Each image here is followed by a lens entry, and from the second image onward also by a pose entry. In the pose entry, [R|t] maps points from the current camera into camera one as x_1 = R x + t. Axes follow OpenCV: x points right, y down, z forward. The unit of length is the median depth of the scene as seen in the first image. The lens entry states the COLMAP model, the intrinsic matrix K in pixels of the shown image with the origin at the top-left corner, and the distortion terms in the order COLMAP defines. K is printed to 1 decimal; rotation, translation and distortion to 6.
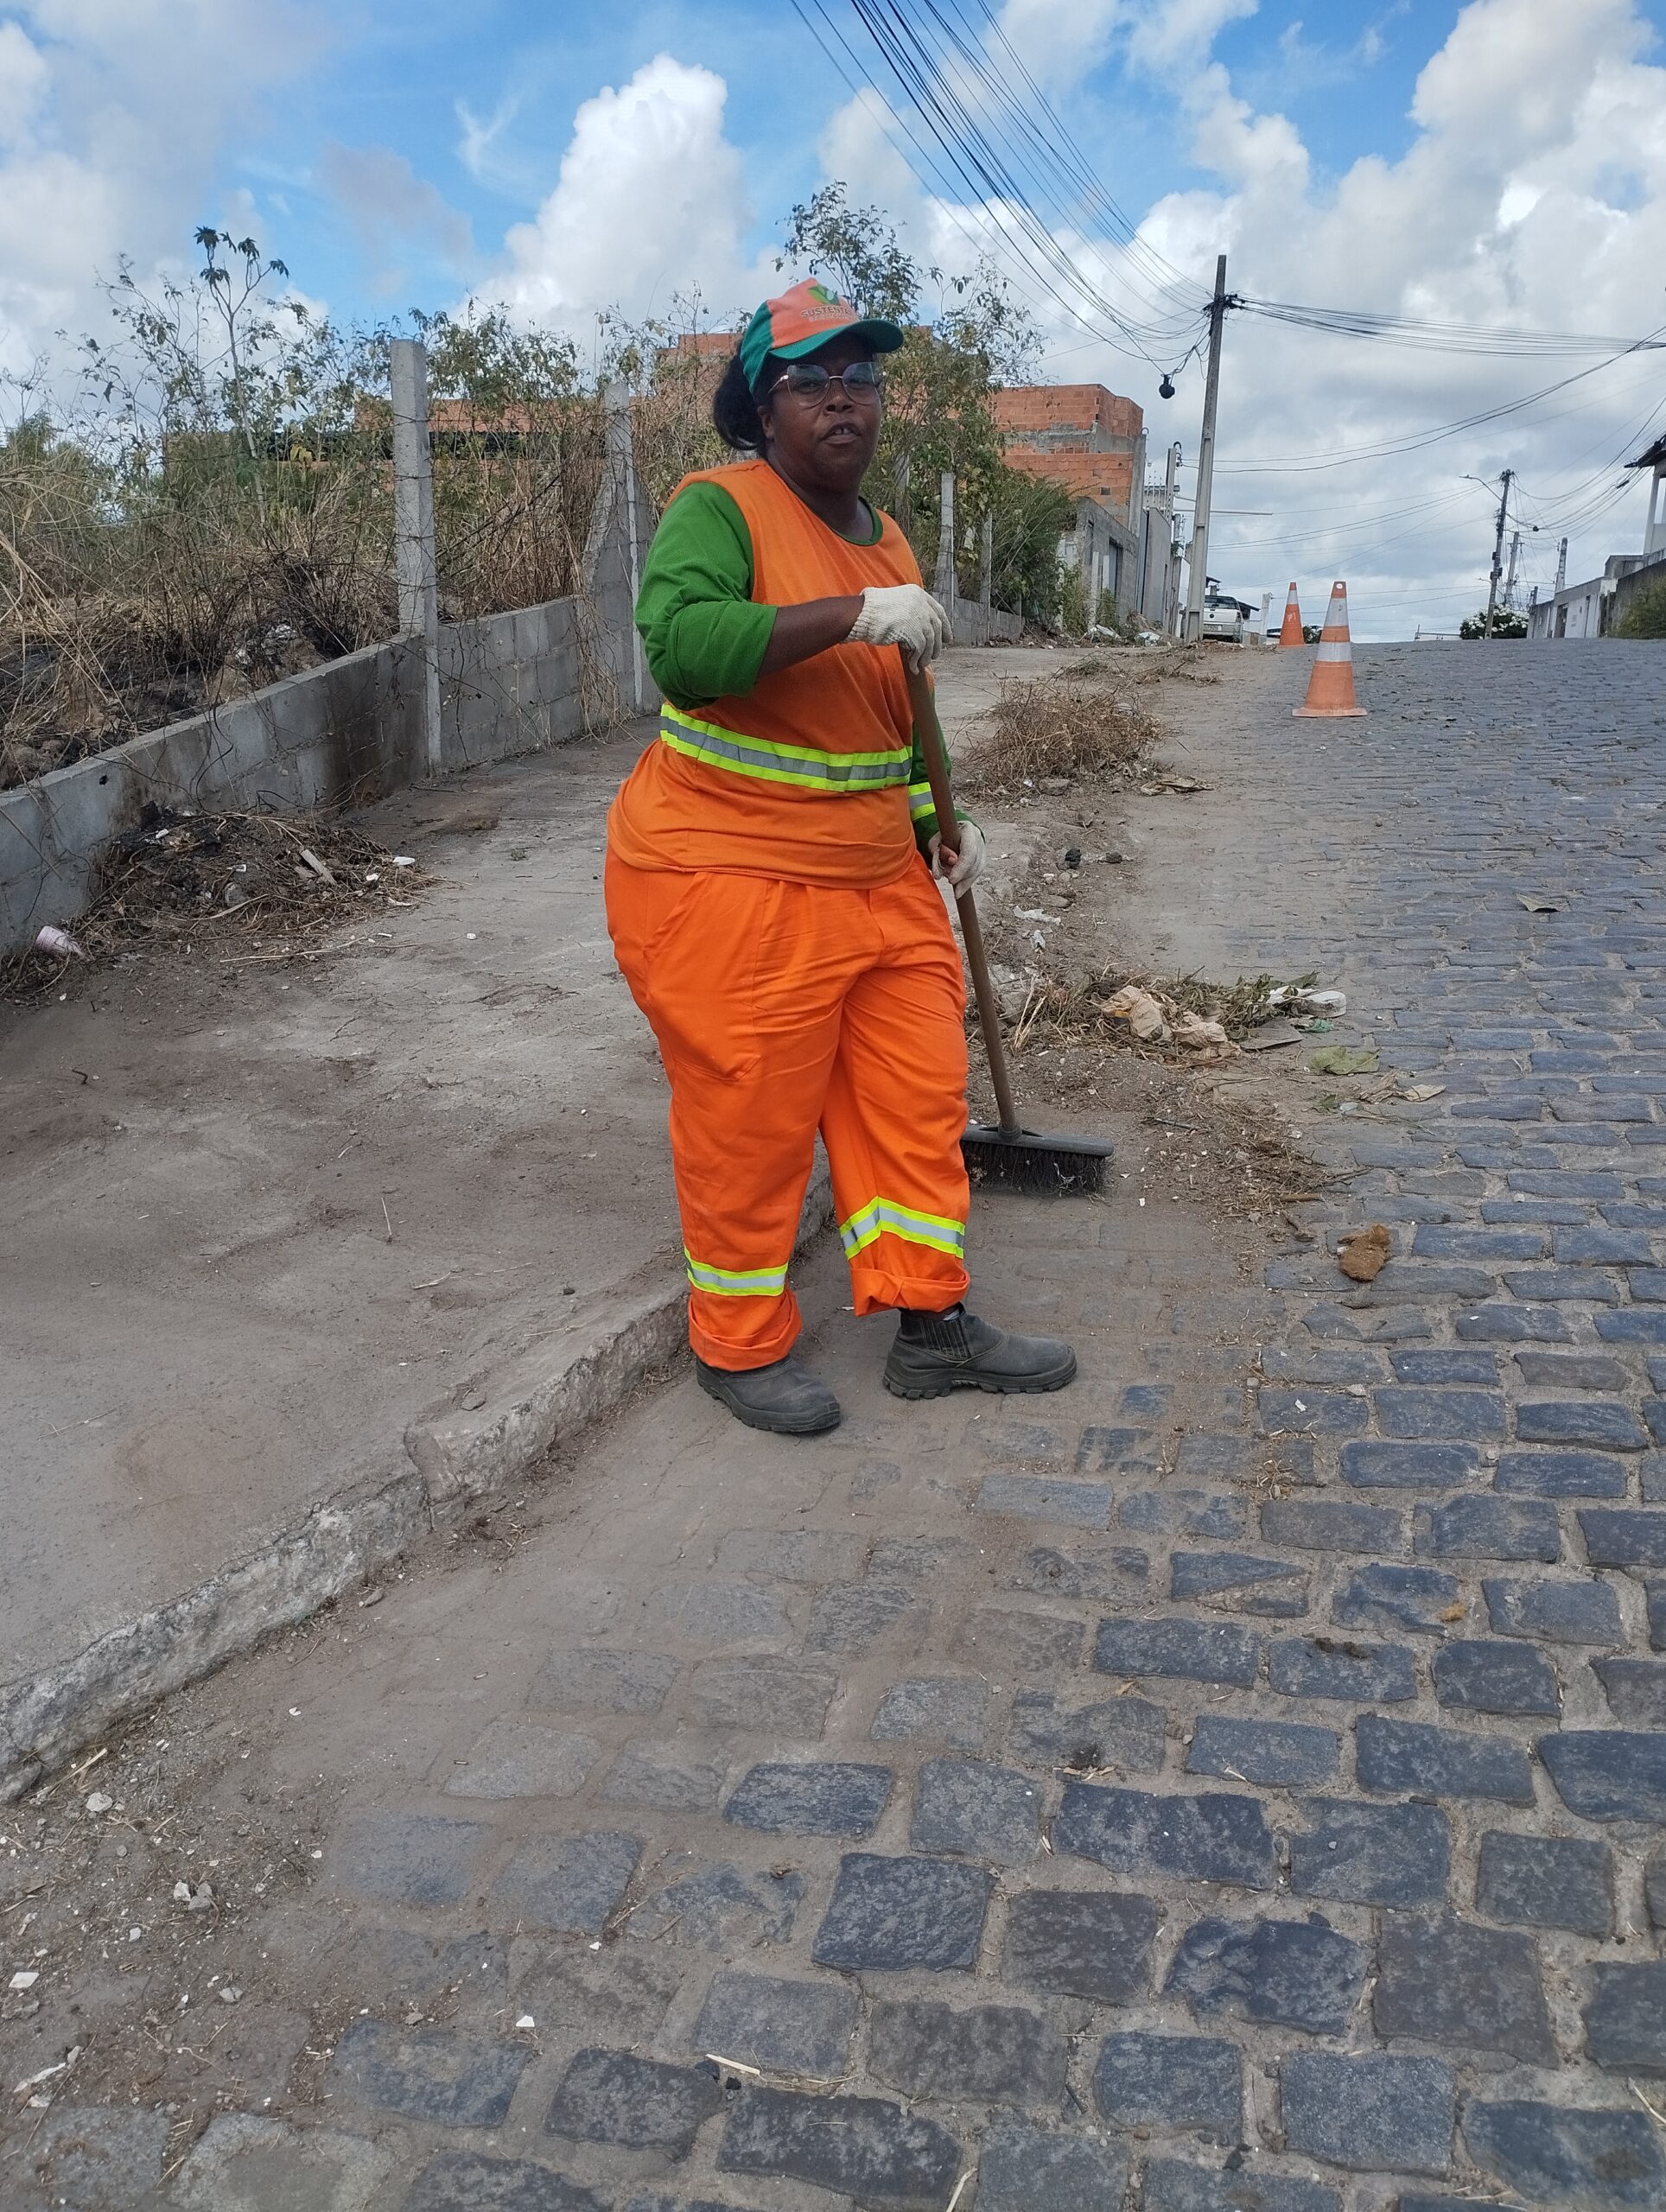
lens RADIAL K [[1927.4, 0, 832.9], [0, 1927.4, 1105.3], [0, 0, 1]] dist [0.052100, -0.032540]
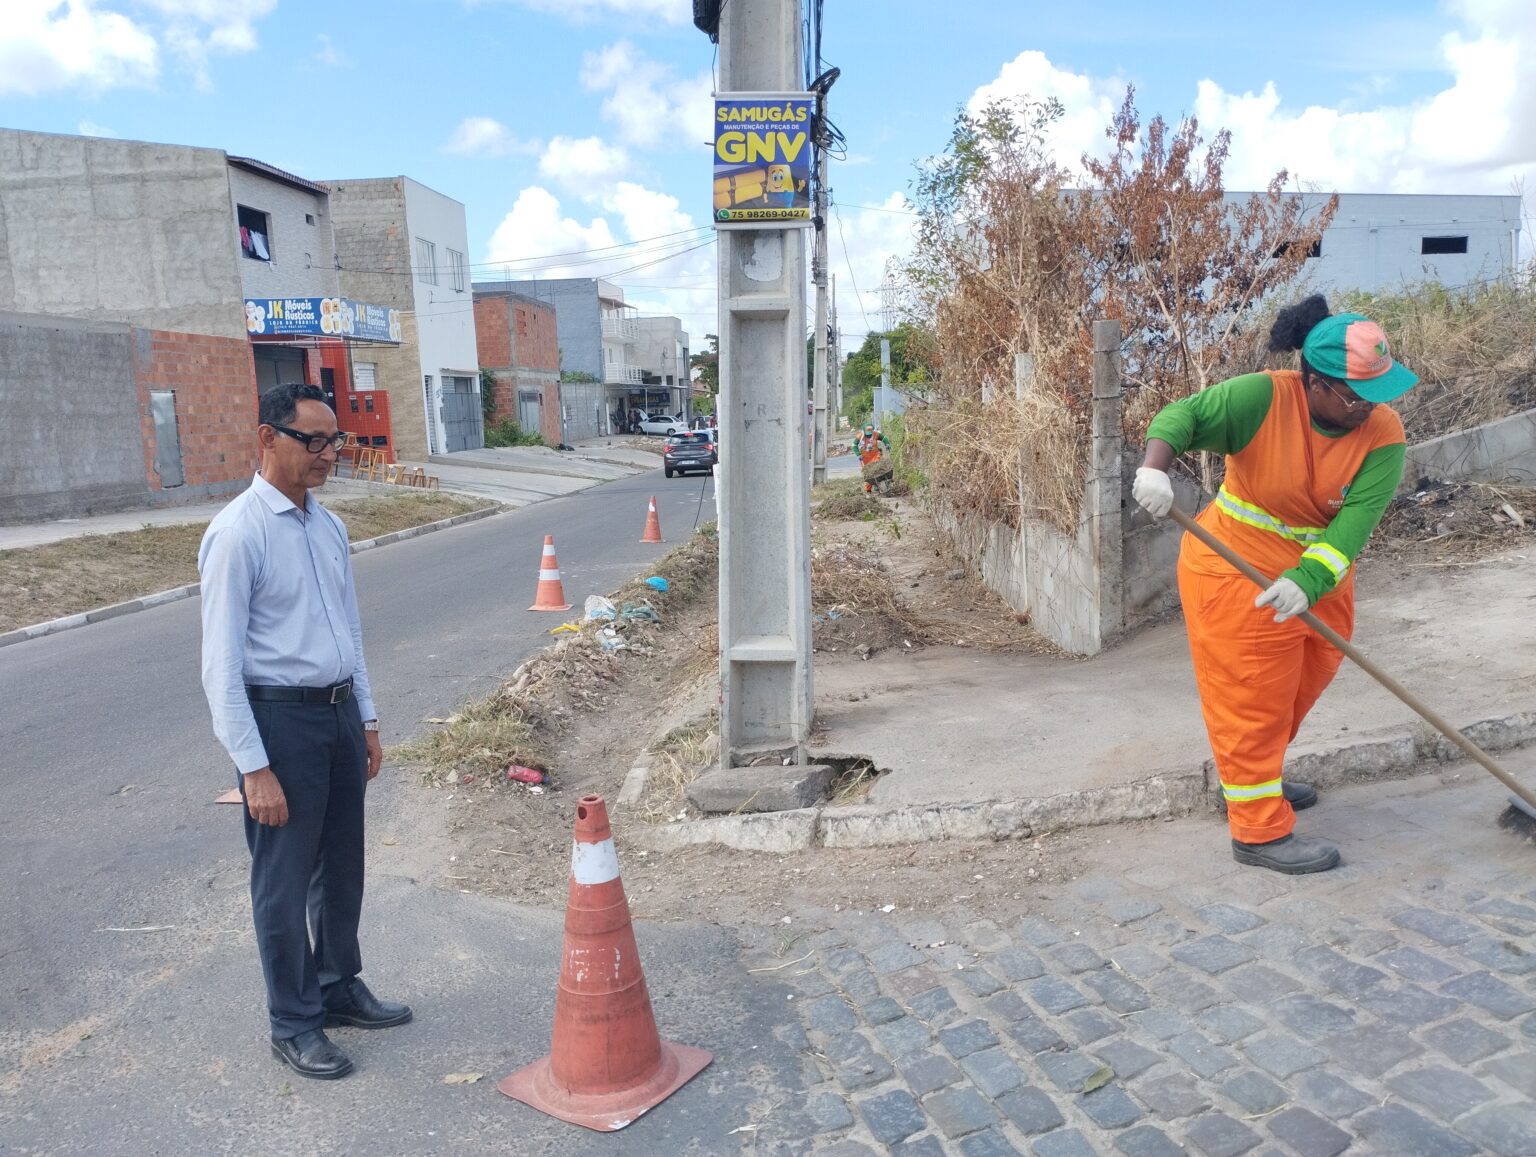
lens RADIAL K [[1254.7, 0, 768.4], [0, 1254.7, 578.1], [0, 0, 1]] dist [0.080911, -0.068780]
pose [[0.506557, 0.083349, -0.858168, 0.879842], [-0.133801, 0.990858, 0.017257, -0.003844], [0.851761, 0.106082, 0.513078, -0.279969]]
